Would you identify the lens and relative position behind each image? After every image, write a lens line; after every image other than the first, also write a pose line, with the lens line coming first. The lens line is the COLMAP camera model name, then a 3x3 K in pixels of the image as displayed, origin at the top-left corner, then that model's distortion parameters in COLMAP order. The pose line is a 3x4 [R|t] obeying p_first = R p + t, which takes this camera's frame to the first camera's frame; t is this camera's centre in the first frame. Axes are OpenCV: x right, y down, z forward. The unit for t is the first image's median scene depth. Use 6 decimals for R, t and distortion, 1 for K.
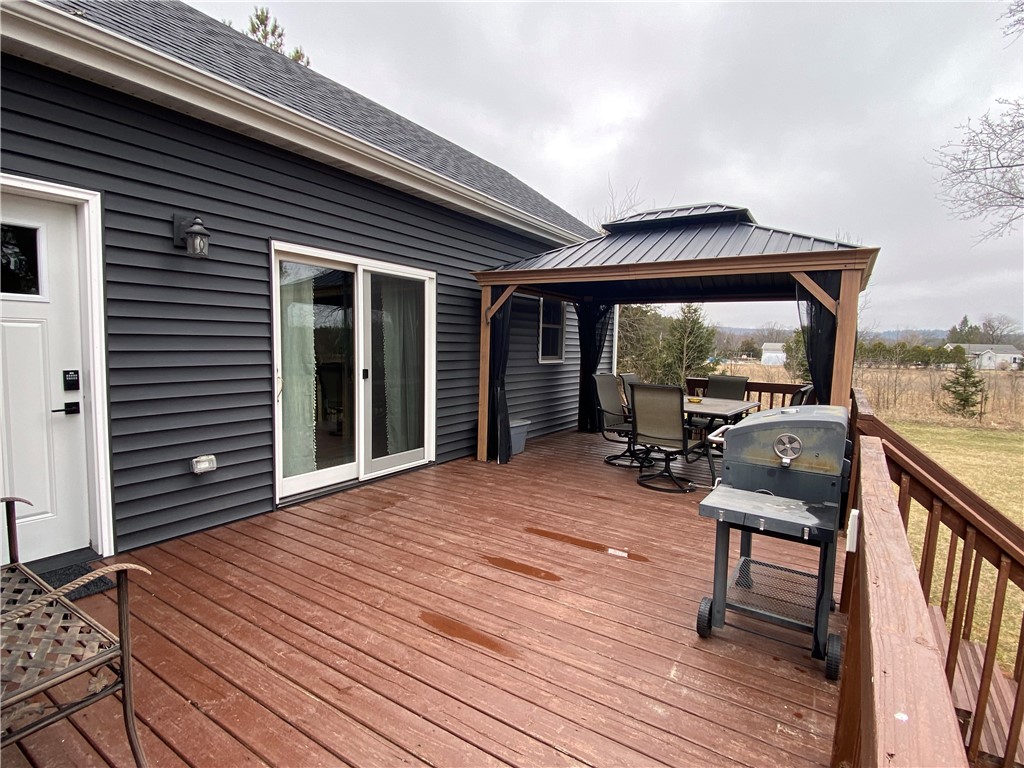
lens RADIAL K [[539.3, 0, 512.0], [0, 539.3, 384.0], [0, 0, 1]] dist [0.002334, -0.000494]
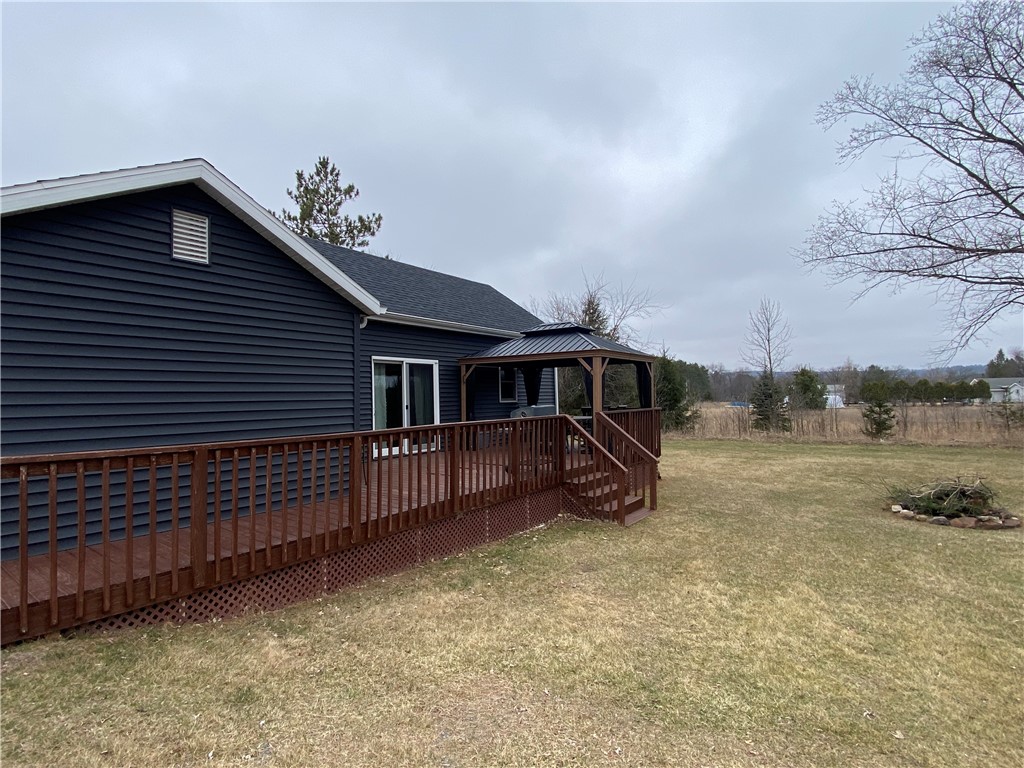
lens RADIAL K [[539.3, 0, 512.0], [0, 539.3, 384.0], [0, 0, 1]] dist [0.002334, -0.000494]
pose [[0.997479, -0.041168, -0.057805, 0.254384], [0.035285, 0.994427, -0.099347, 0.103754], [0.061573, 0.097057, 0.993372, -1.033785]]
